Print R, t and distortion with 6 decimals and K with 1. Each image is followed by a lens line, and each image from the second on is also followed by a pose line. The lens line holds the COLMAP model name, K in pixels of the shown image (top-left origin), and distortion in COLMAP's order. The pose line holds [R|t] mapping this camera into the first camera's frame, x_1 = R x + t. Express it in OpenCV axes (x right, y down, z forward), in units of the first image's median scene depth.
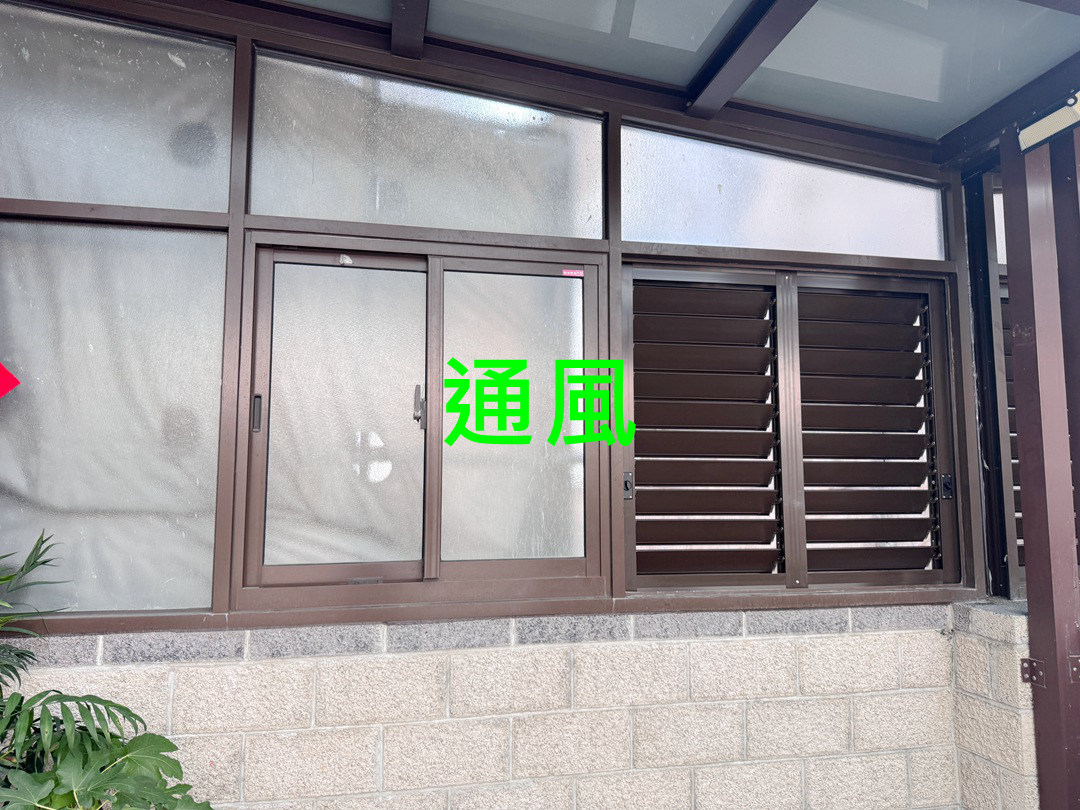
lens RADIAL K [[760.1, 0, 540.1], [0, 760.1, 419.3], [0, 0, 1]] dist [0.085693, -0.174817]
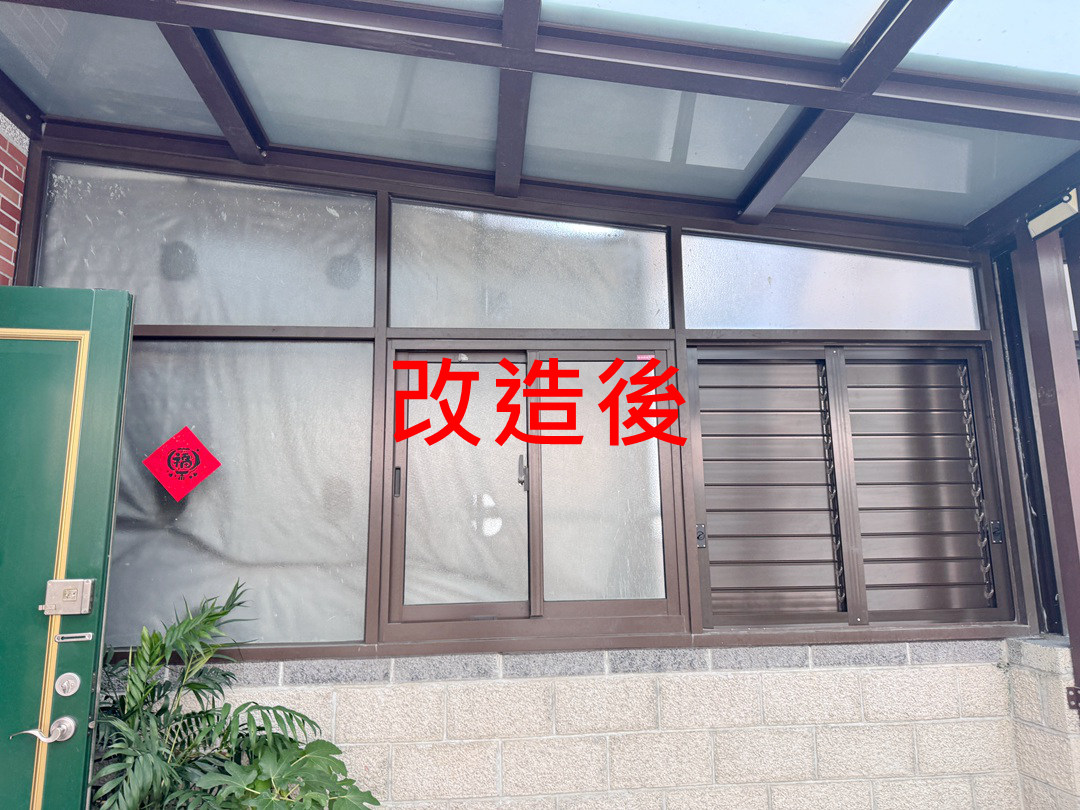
lens RADIAL K [[757.7, 0, 540.0], [0, 757.7, 405.0], [0, 0, 1]] dist [0.049602, -0.082766]
pose [[0.991850, -0.038114, -0.121576, 0.020488], [0.027066, 0.995459, -0.091260, -0.013705], [0.124502, 0.087225, 0.988378, -0.209555]]
